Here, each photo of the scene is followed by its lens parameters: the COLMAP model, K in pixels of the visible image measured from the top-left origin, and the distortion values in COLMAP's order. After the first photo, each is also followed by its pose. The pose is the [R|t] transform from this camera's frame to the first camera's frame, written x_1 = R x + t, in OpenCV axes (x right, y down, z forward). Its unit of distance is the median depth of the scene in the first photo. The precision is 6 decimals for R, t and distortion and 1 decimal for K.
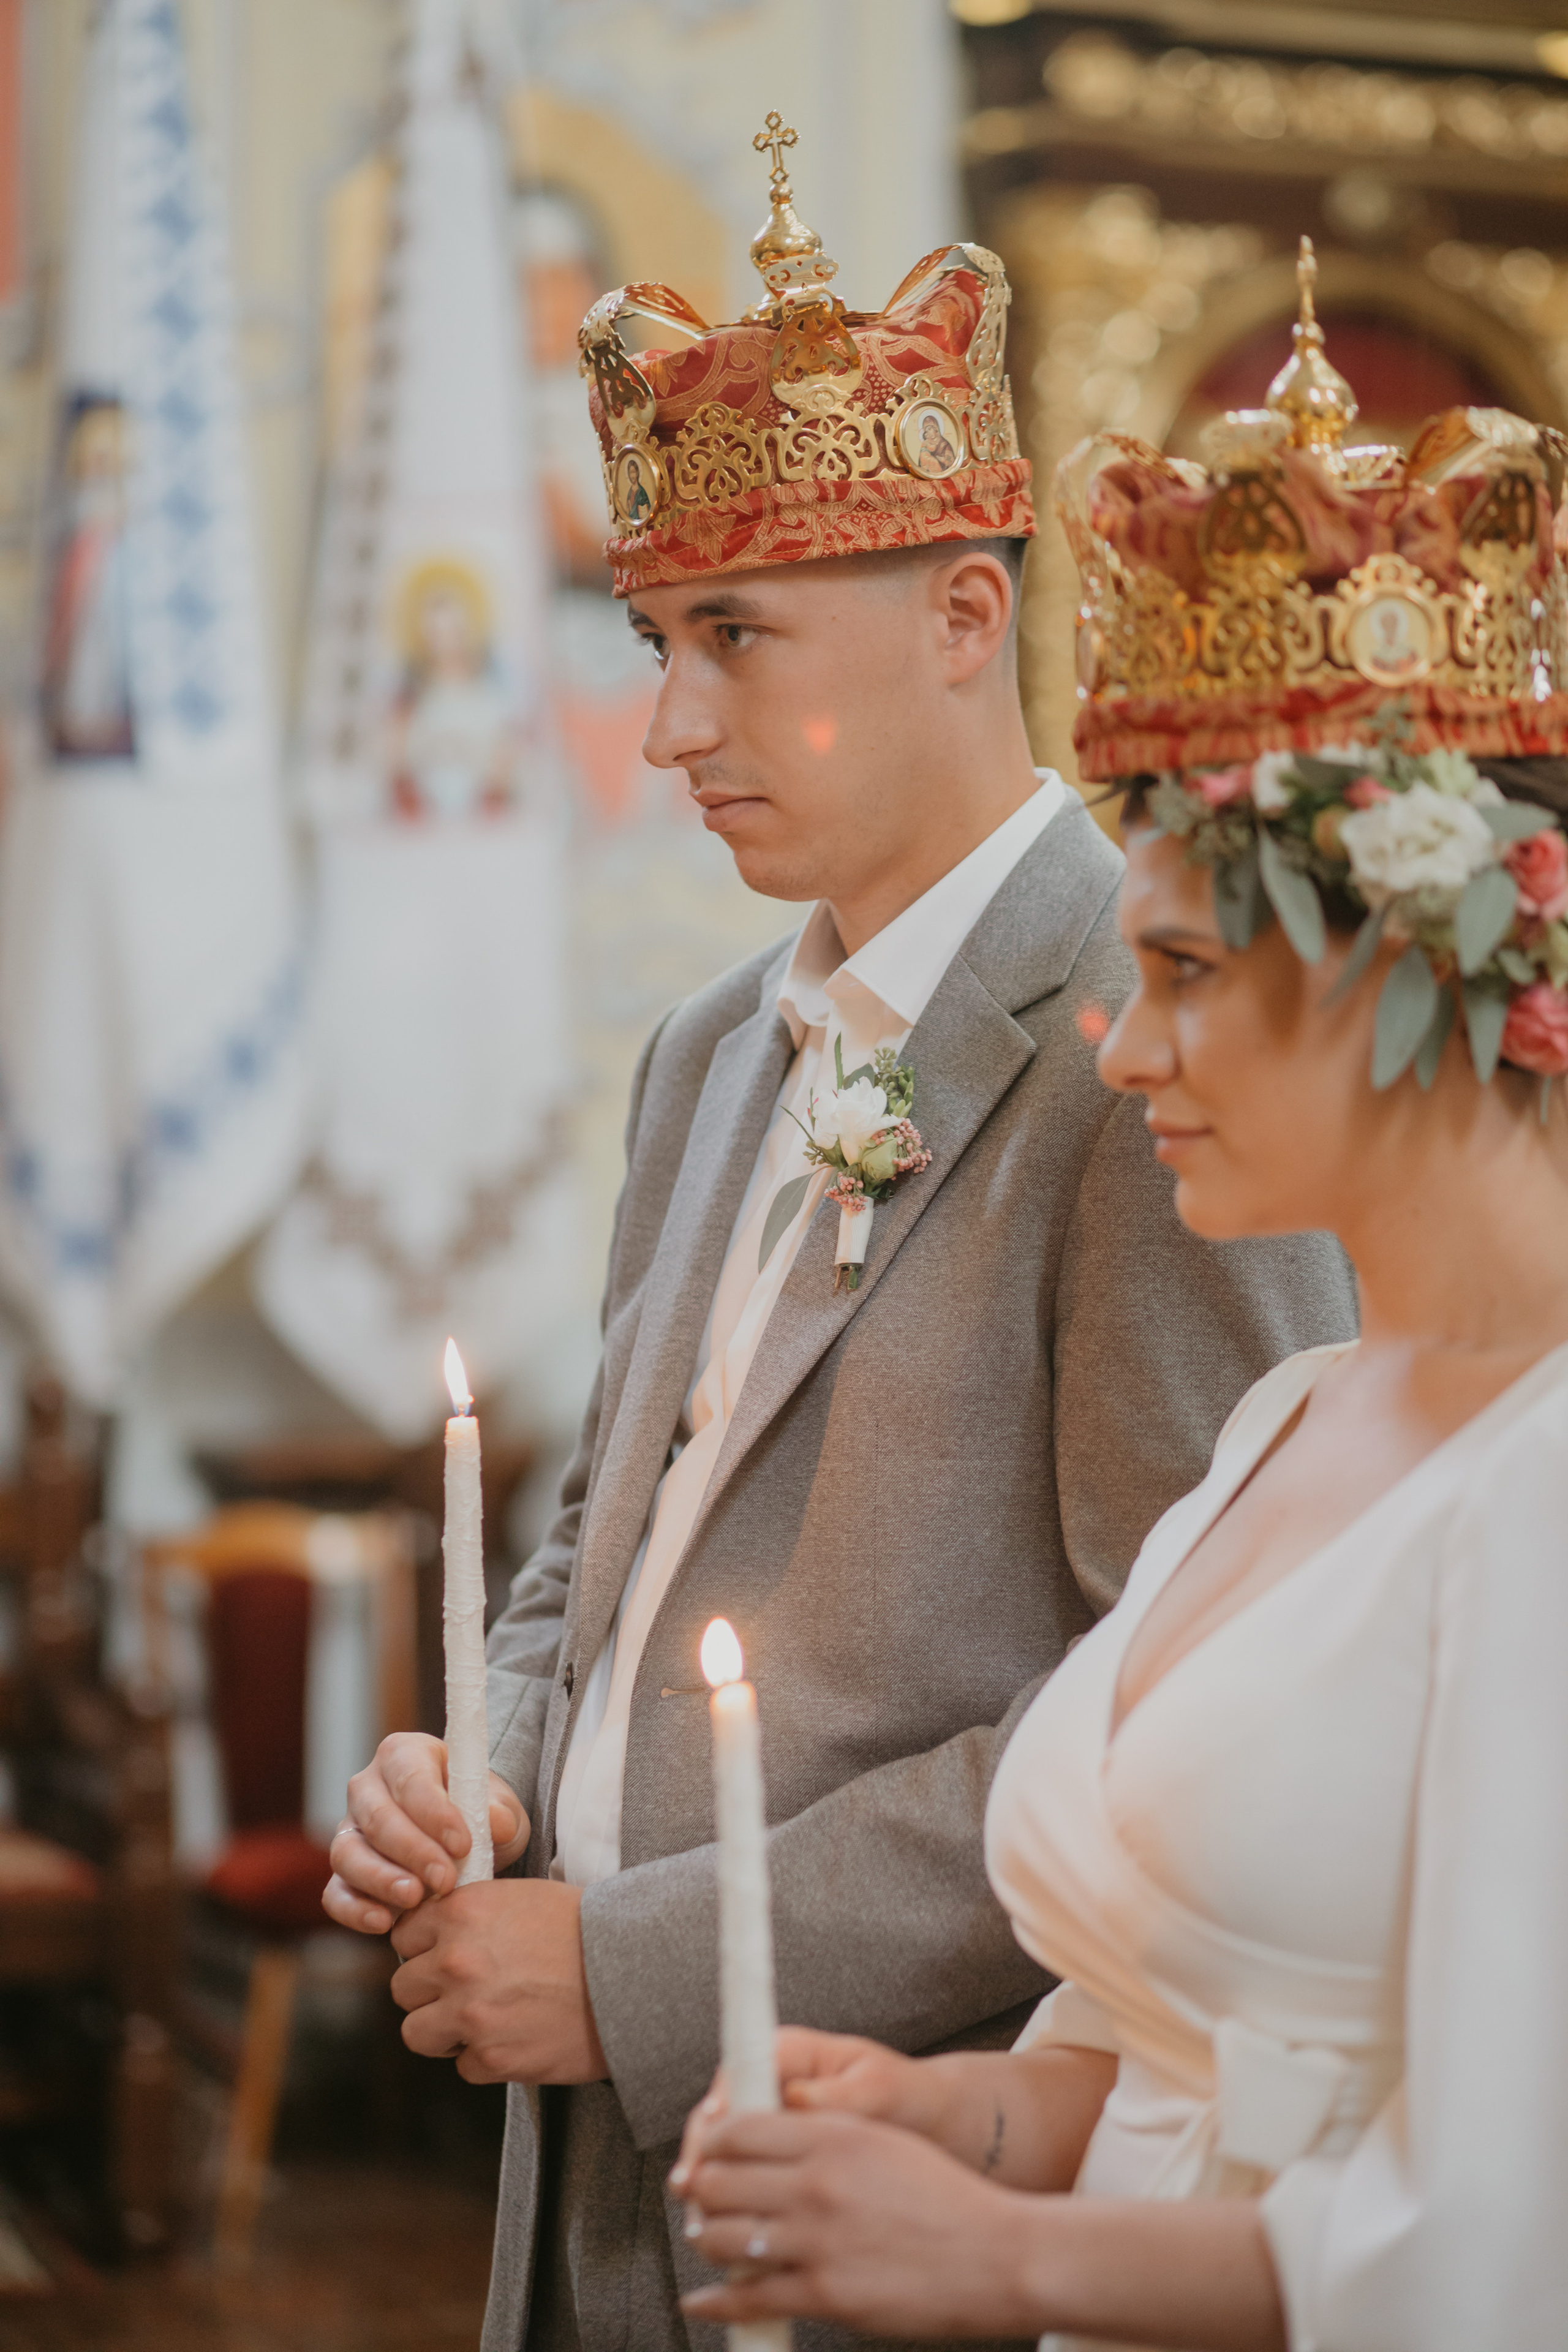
lens RADIAL K [[5574.8, 0, 799.4], [0, 5574.8, 1187.1], [0, 0, 1]] dist [-0.066931, 0.000000]
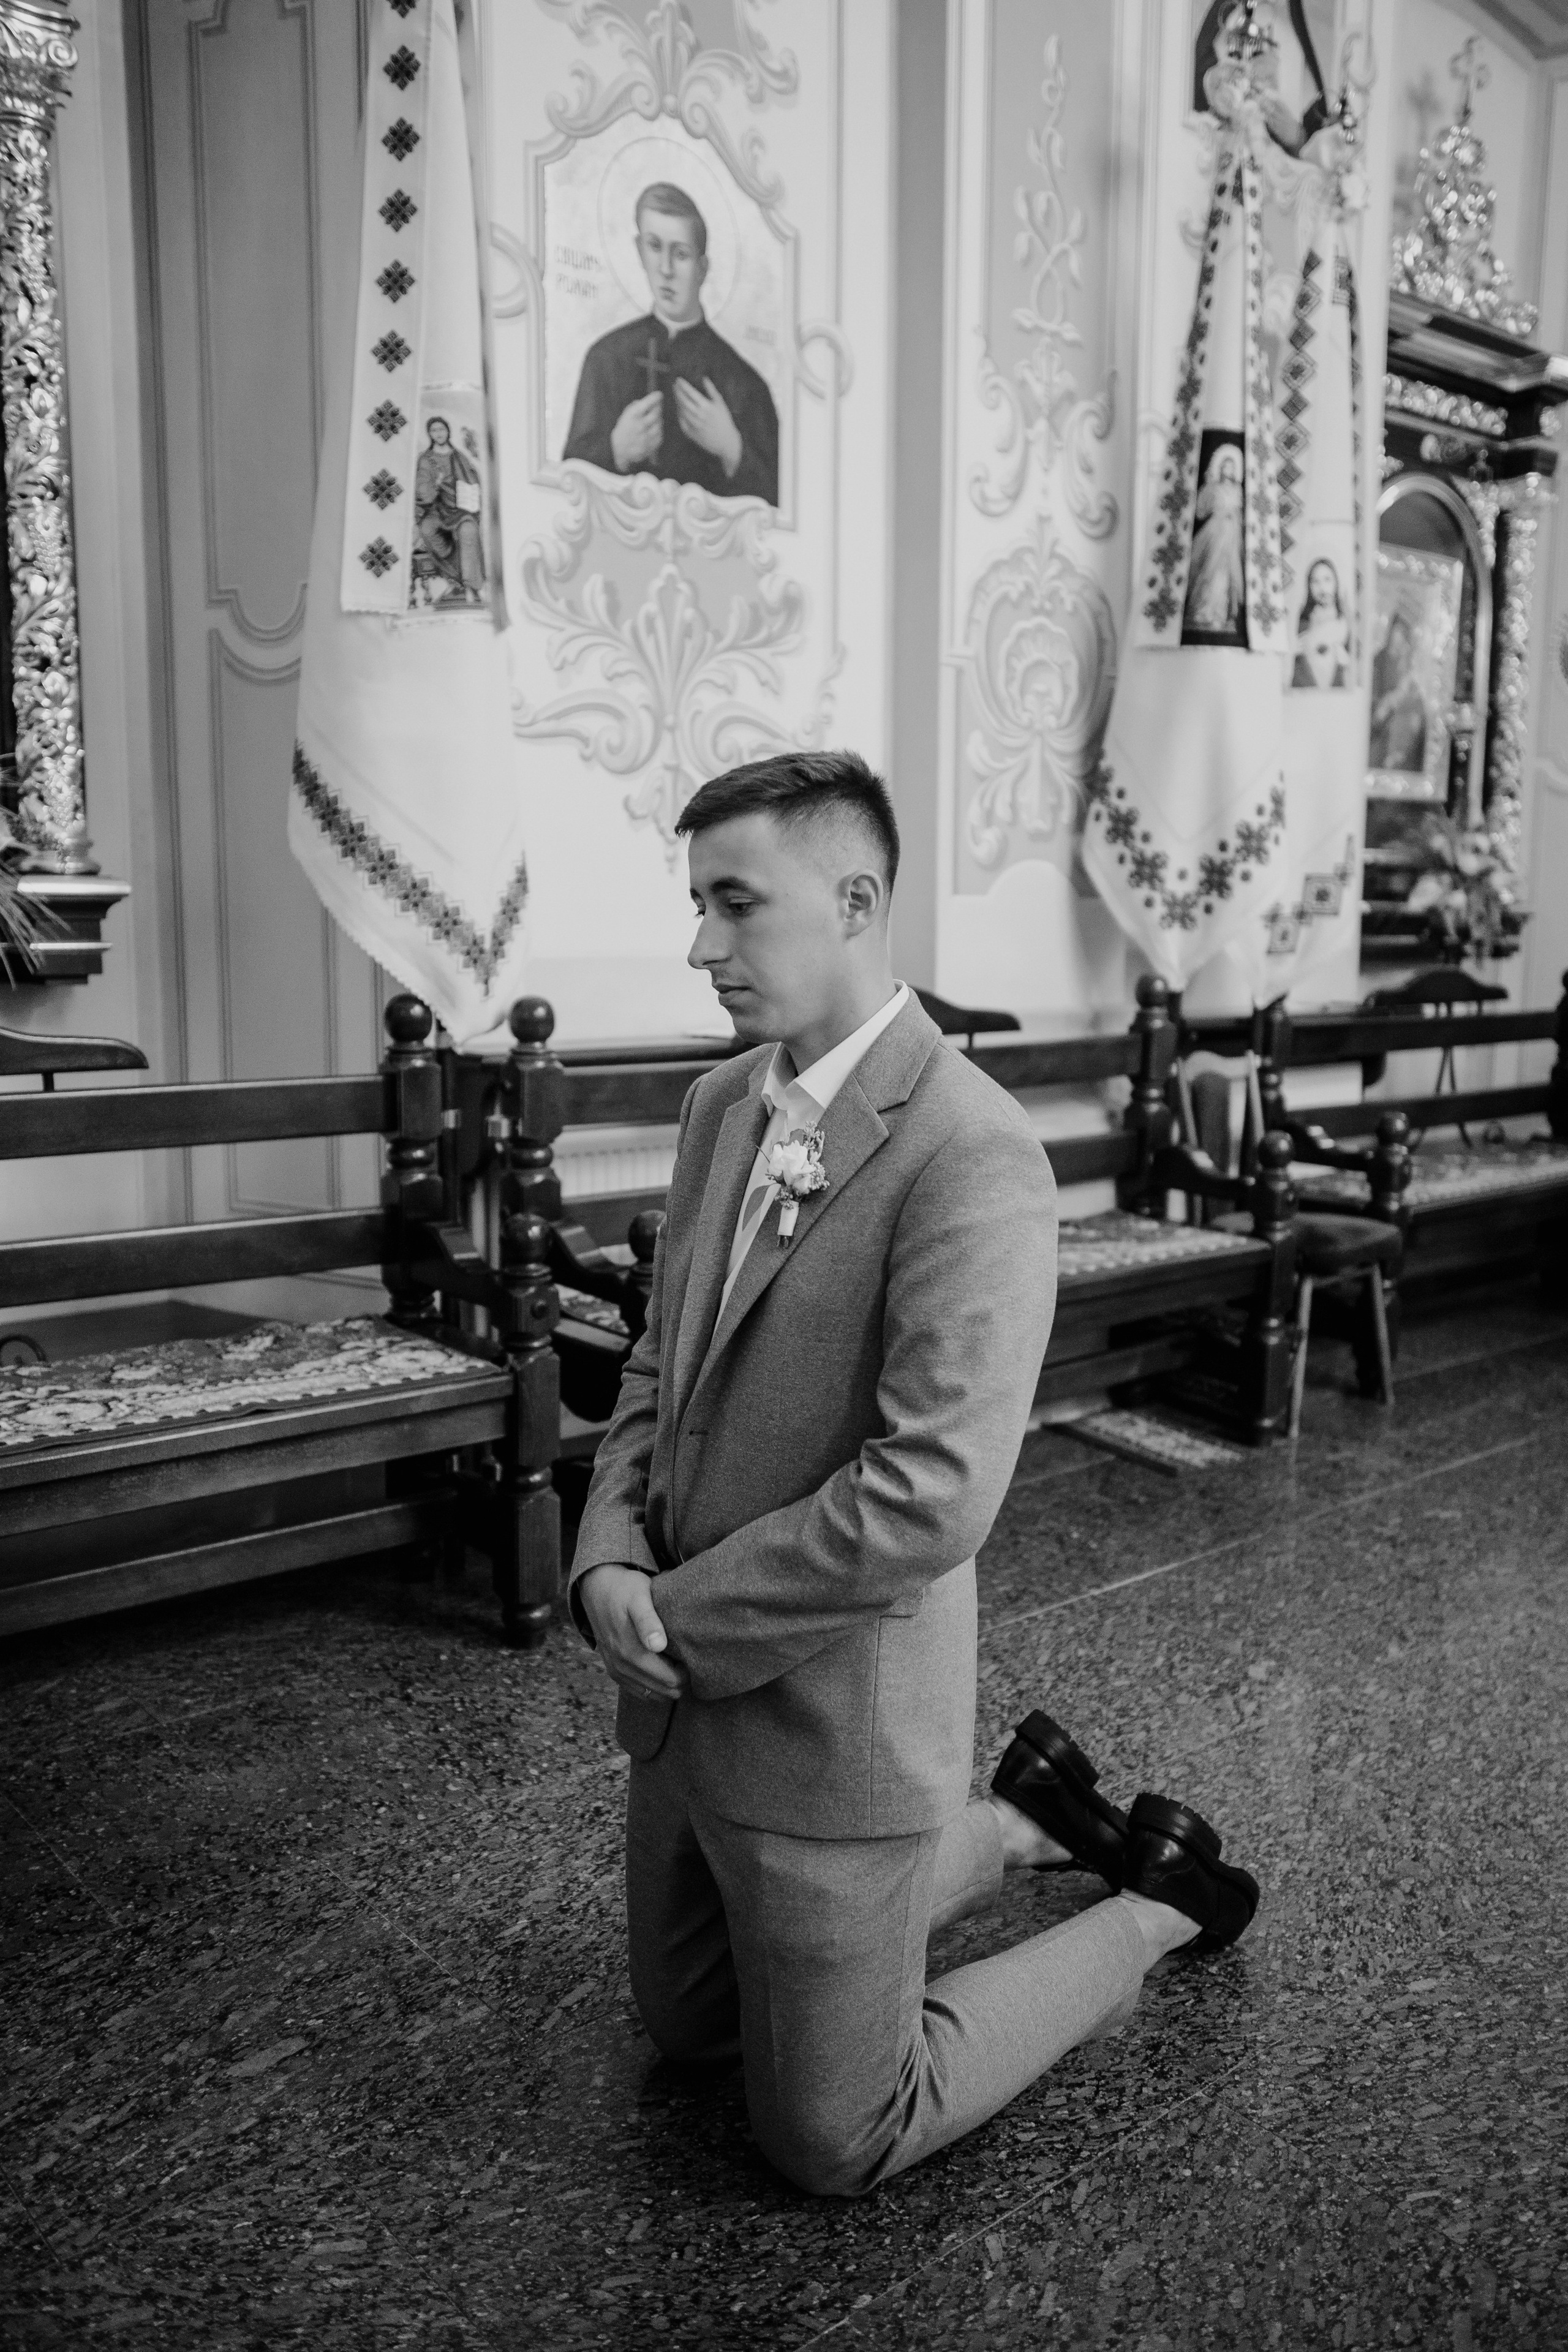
lens RADIAL K [[1896.3, 0, 793.9], [0, 1896.3, 1192.0], [0, 0, 1]] dist [-0.010376, 0.001751]
pose [[0.965746, -0.034455, 0.257193, -1.538288], [0.003531, 0.992799, 0.119741, 0.103749], [-0.259466, -0.114731, 0.958913, 1.485957]]
